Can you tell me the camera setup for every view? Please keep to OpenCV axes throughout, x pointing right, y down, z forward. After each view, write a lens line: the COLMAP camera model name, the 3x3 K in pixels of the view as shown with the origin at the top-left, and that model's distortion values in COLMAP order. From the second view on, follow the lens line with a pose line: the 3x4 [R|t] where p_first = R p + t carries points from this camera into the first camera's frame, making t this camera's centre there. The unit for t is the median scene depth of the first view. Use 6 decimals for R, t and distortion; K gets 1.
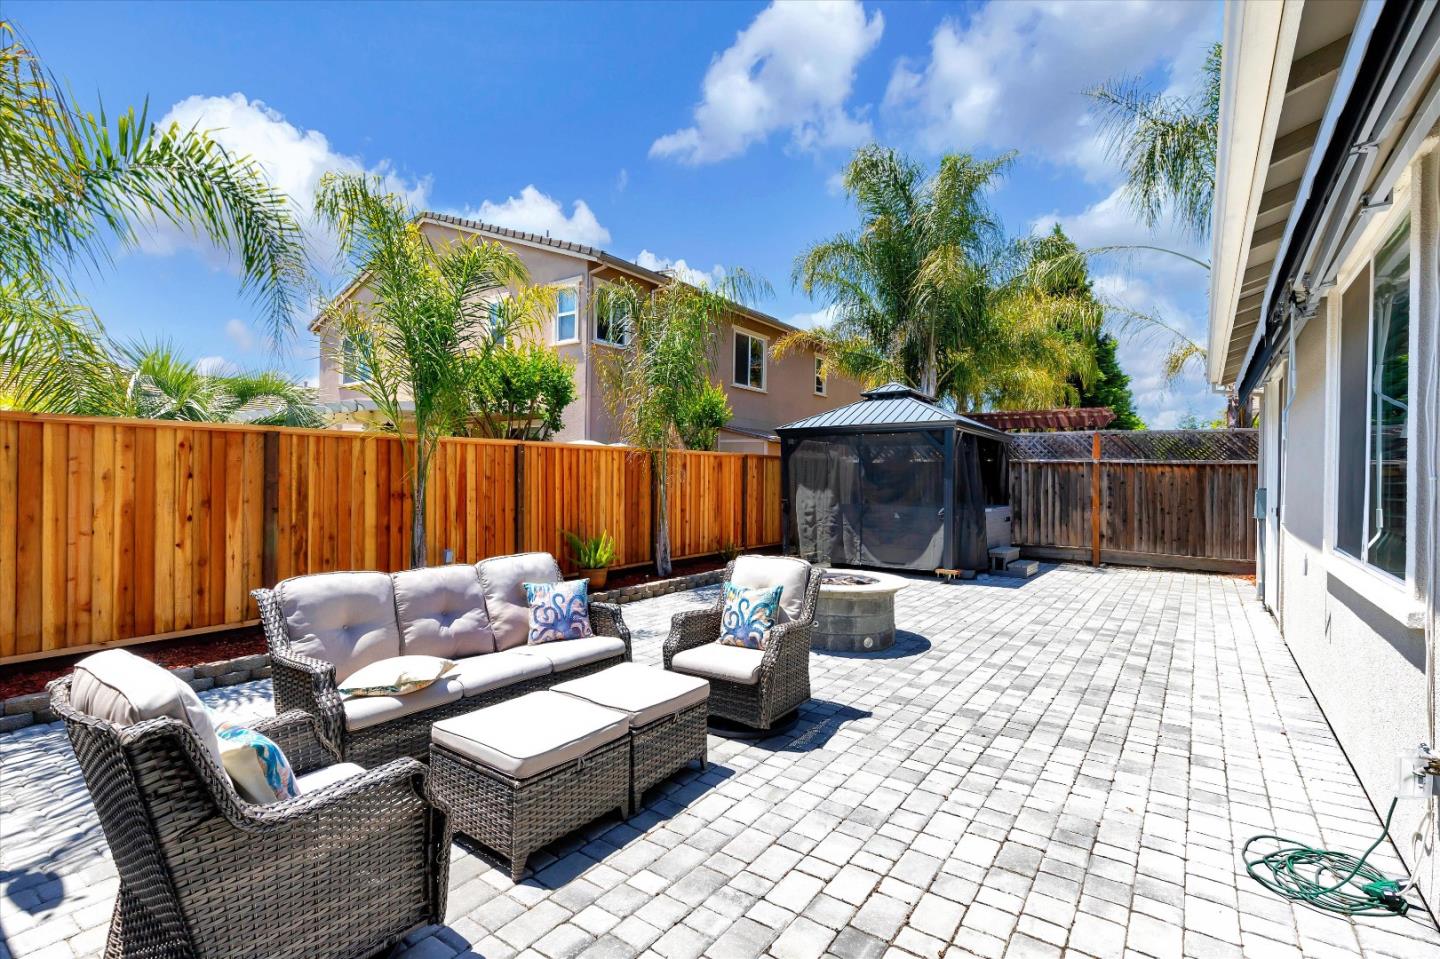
lens RADIAL K [[661.4, 0, 724.4], [0, 661.4, 478.0], [0, 0, 1]] dist [0.001072, 0.000209]
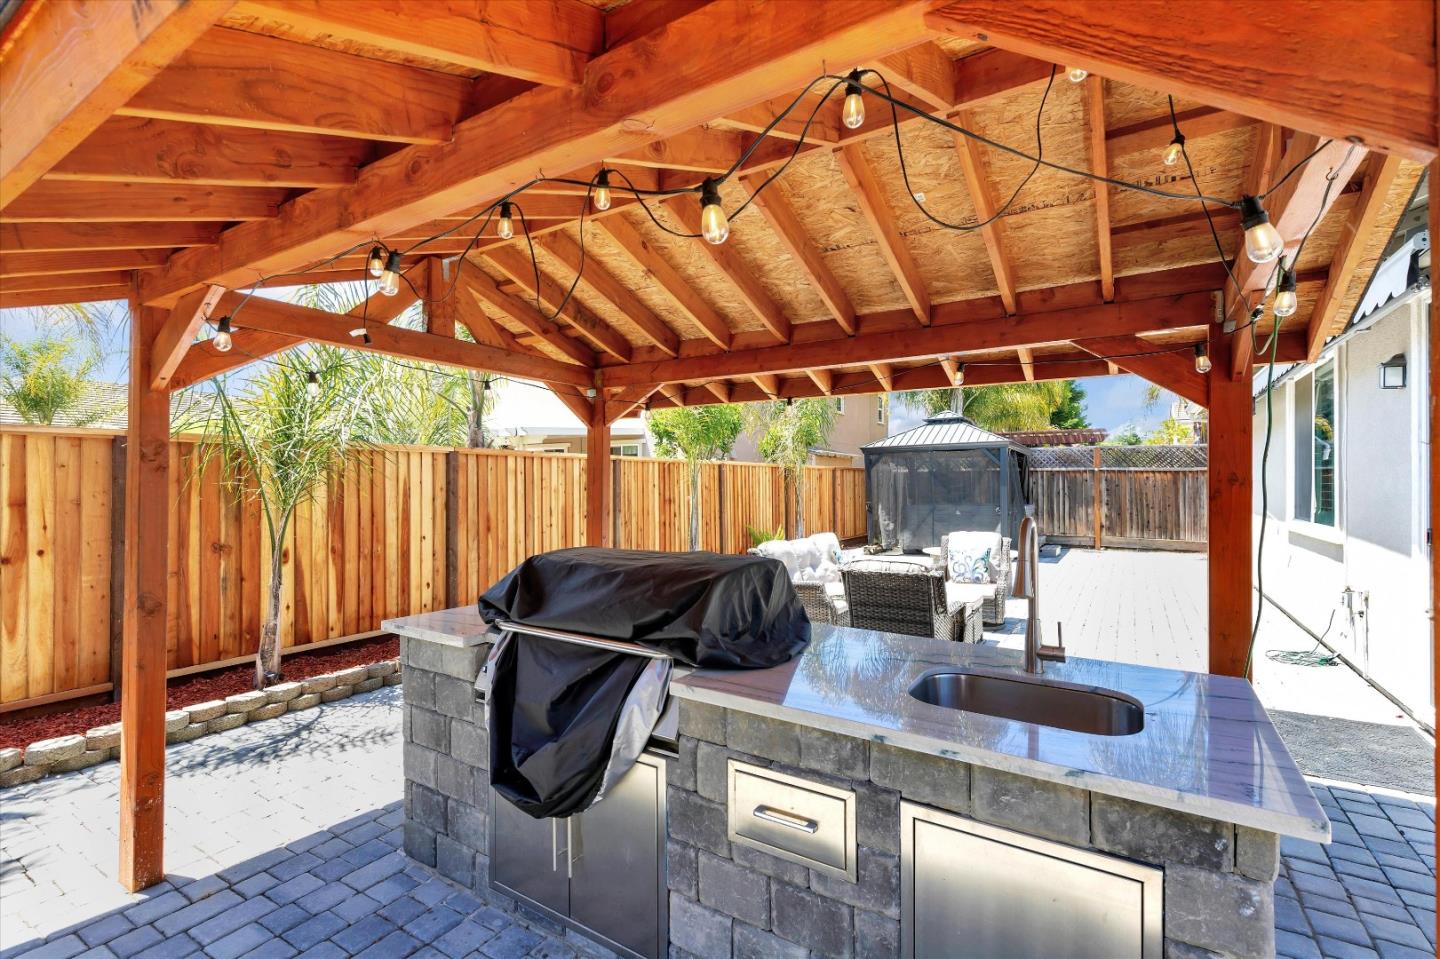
lens RADIAL K [[661.4, 0, 713.0], [0, 661.4, 480.4], [0, 0, 1]] dist [0.001072, 0.000209]
pose [[0.997741, -0.013549, 0.065794, -0.297573], [0.014143, 0.999863, -0.008567, -0.003062], [-0.065669, 0.009478, 0.997796, -0.270895]]
